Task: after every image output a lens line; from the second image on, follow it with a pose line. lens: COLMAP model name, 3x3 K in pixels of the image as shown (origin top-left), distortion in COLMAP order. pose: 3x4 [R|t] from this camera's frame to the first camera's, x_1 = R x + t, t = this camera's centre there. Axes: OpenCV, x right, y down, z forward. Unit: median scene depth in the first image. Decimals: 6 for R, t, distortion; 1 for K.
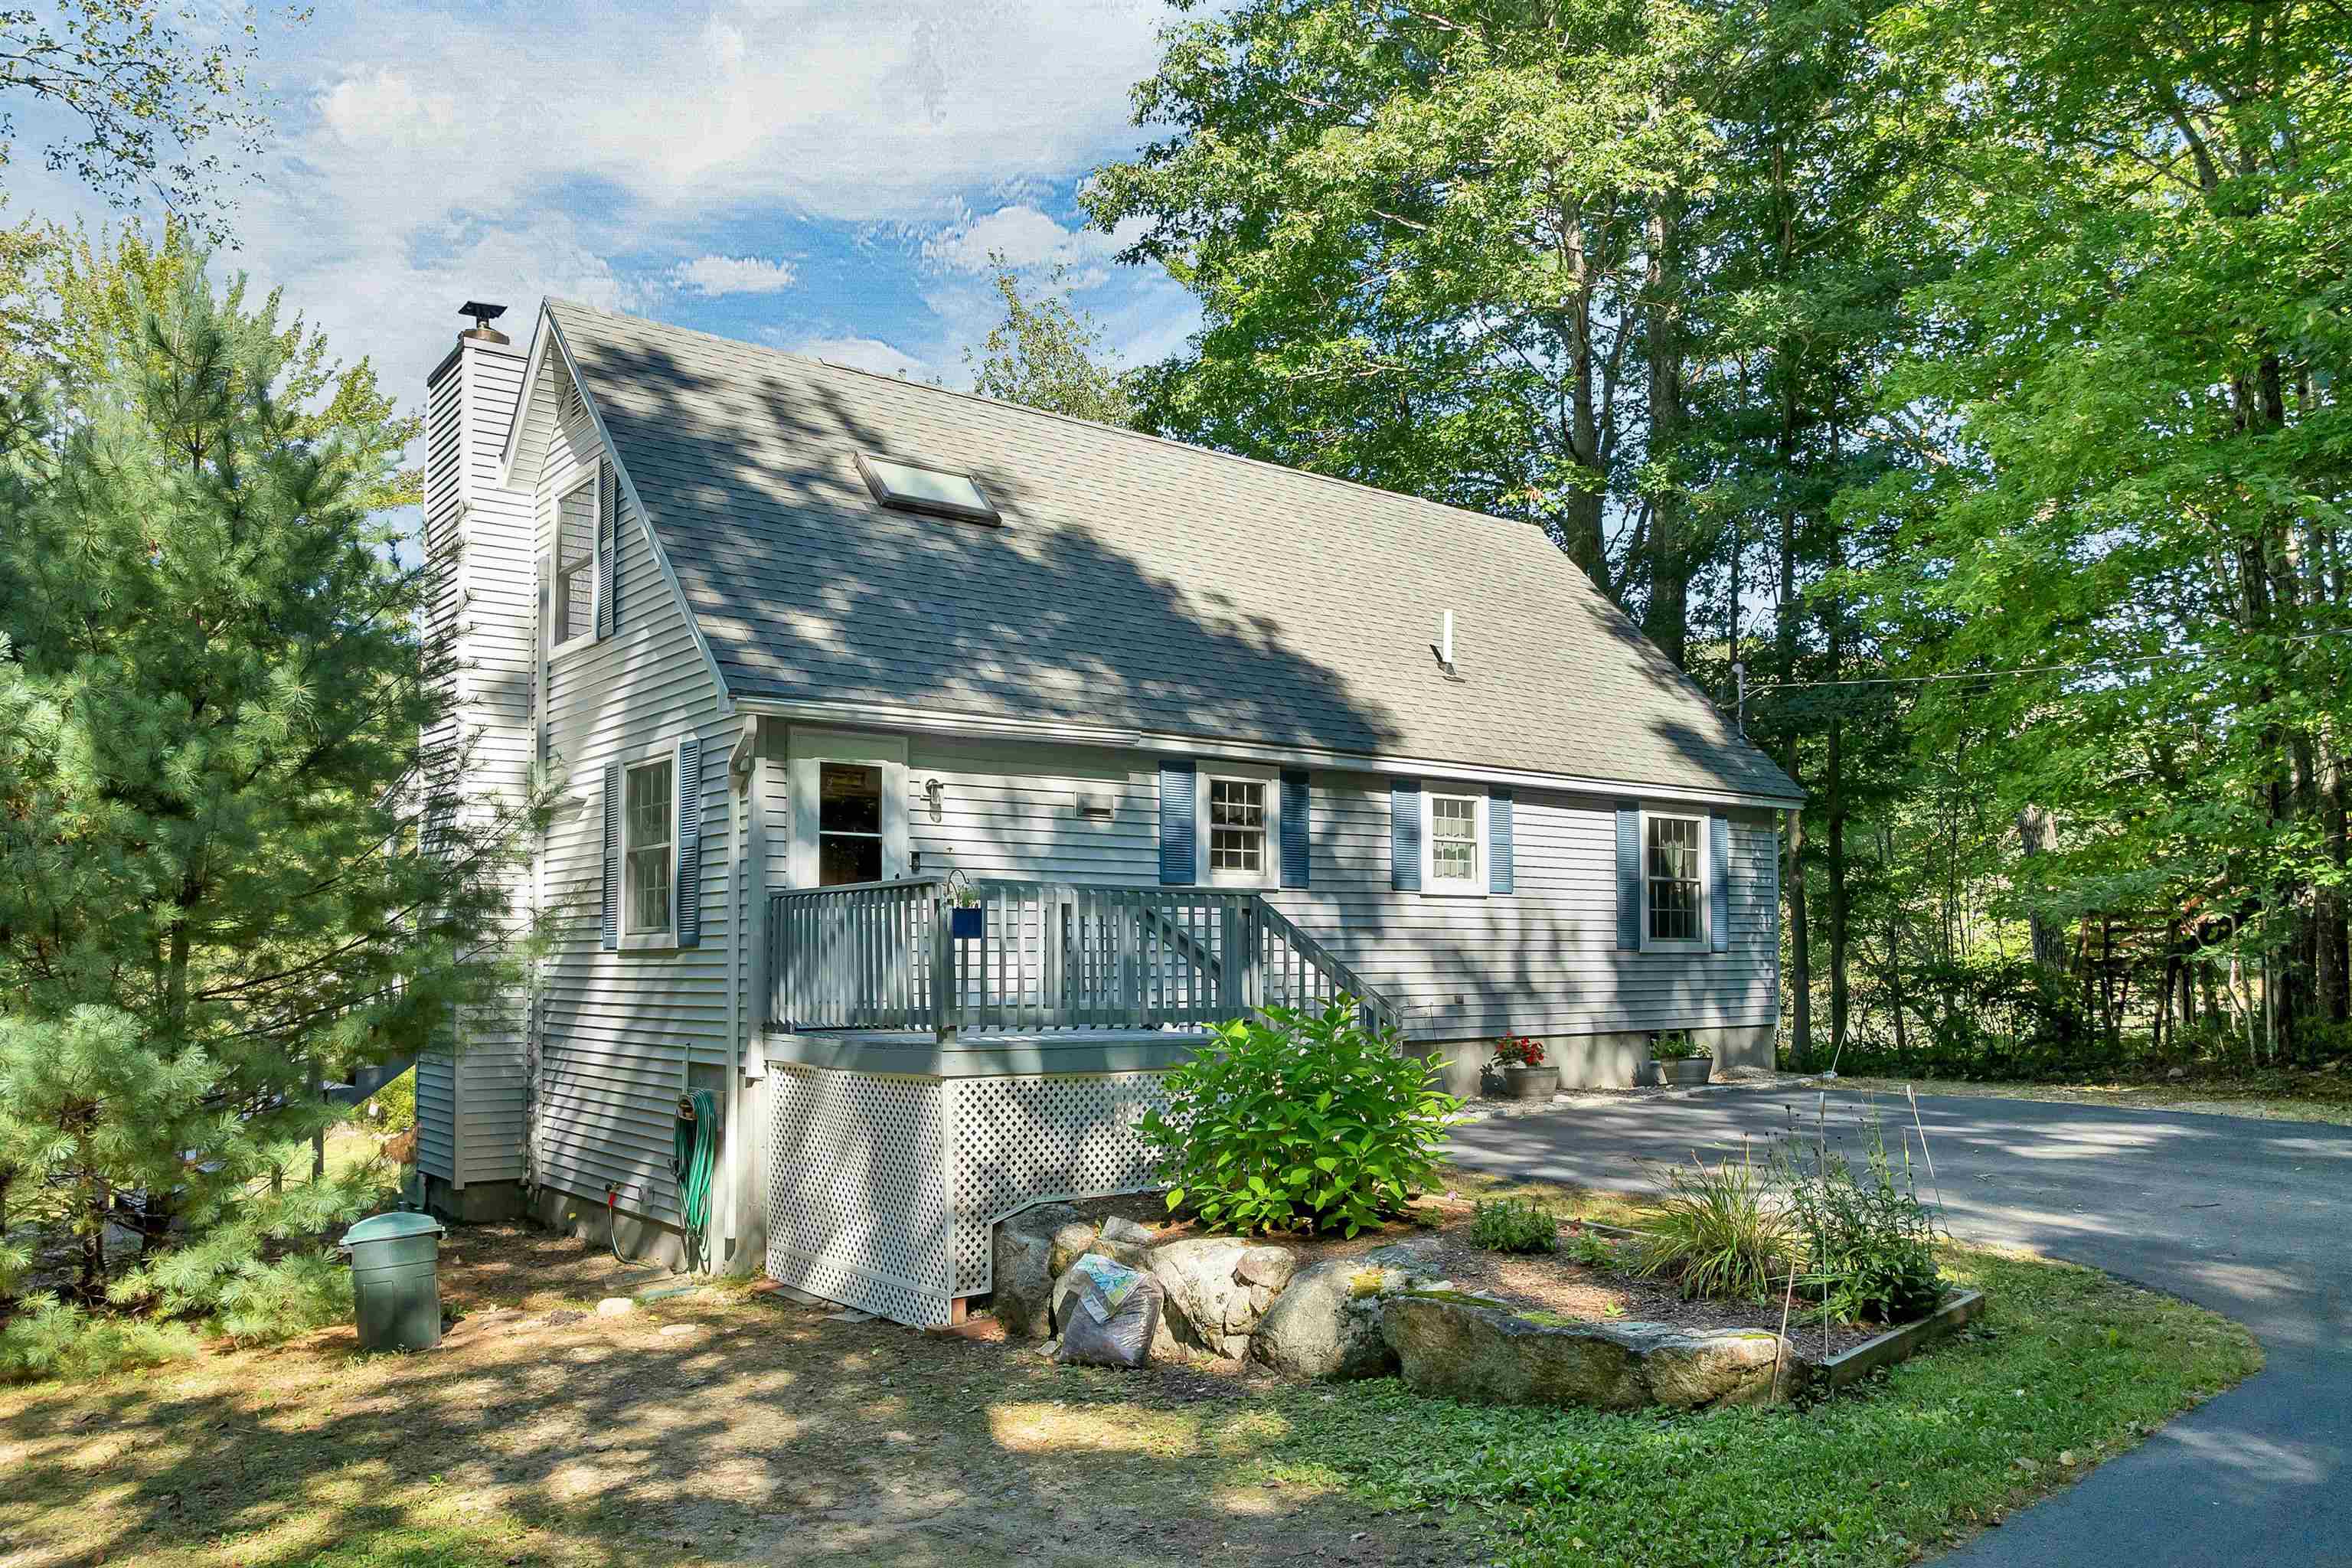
lens RADIAL K [[1684.6, 0, 1176.0], [0, 1684.6, 784.0], [0, 0, 1]] dist [-0.001953, -0.000222]
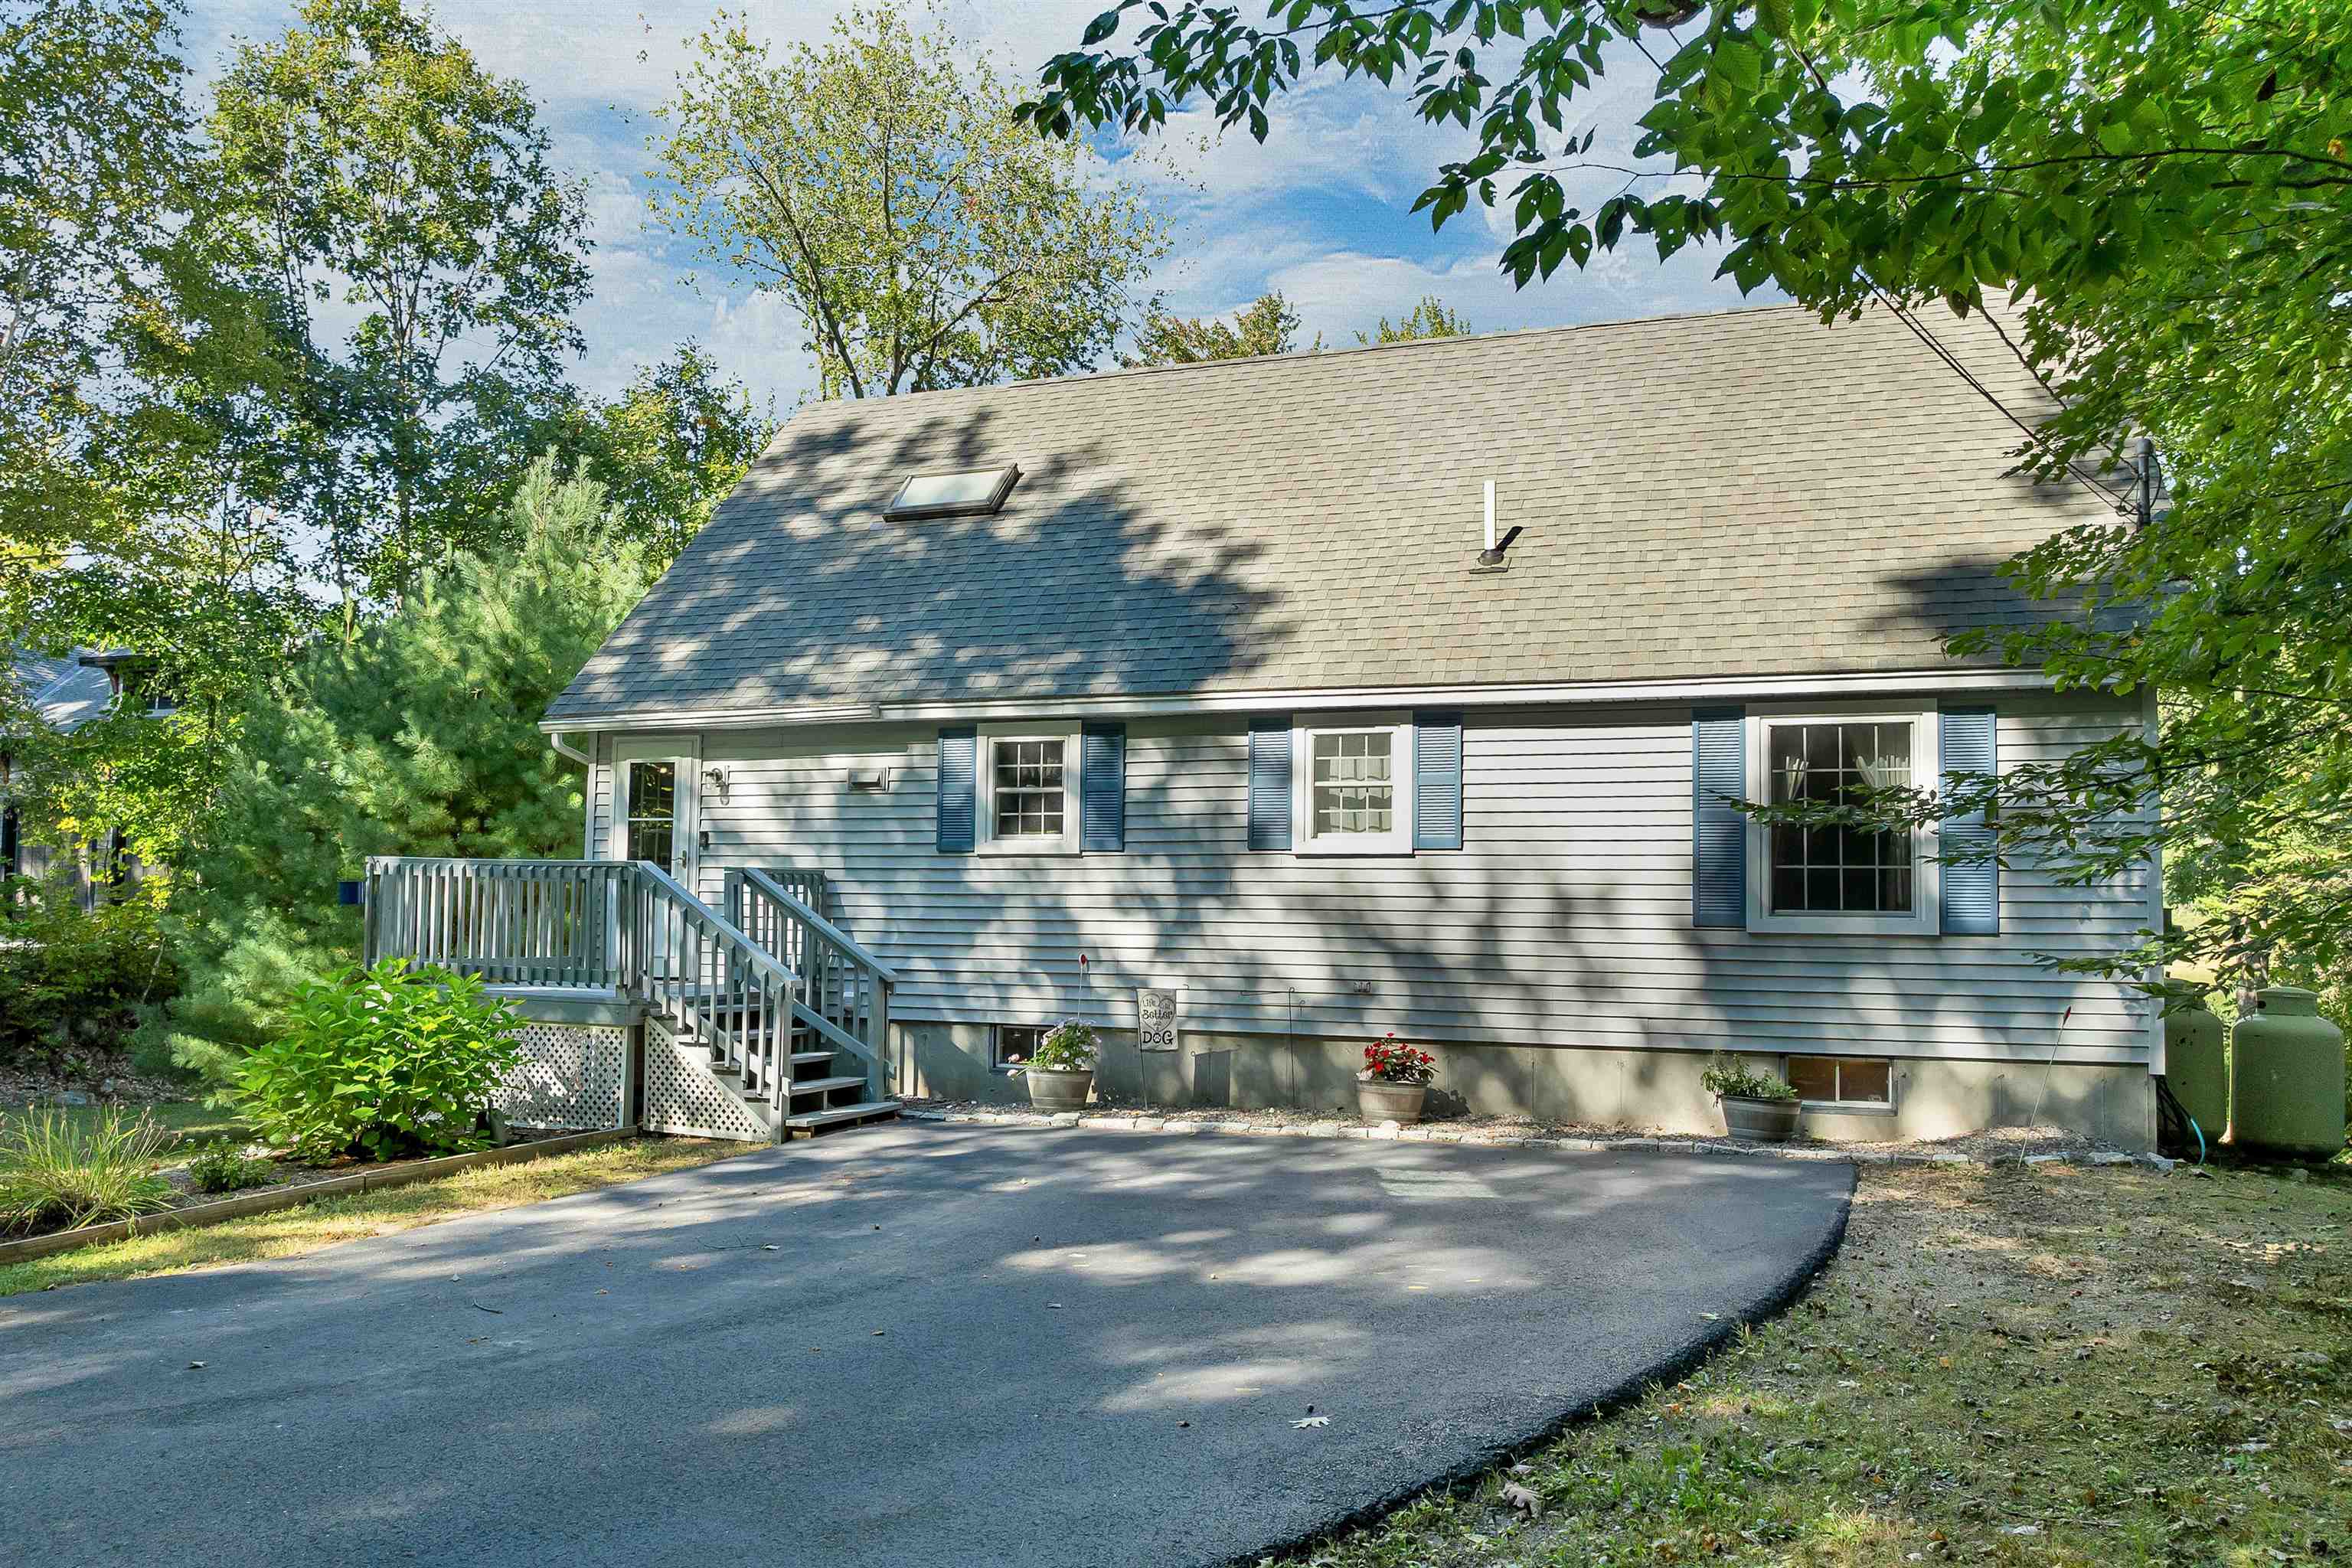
lens RADIAL K [[1684.6, 0, 1176.0], [0, 1684.6, 784.0], [0, 0, 1]] dist [-0.001953, -0.000222]
pose [[0.542744, -0.048761, -0.838481, 0.824343], [0.077745, 0.996944, -0.007653, 0.034146], [0.836292, -0.061034, 0.544877, 0.522673]]
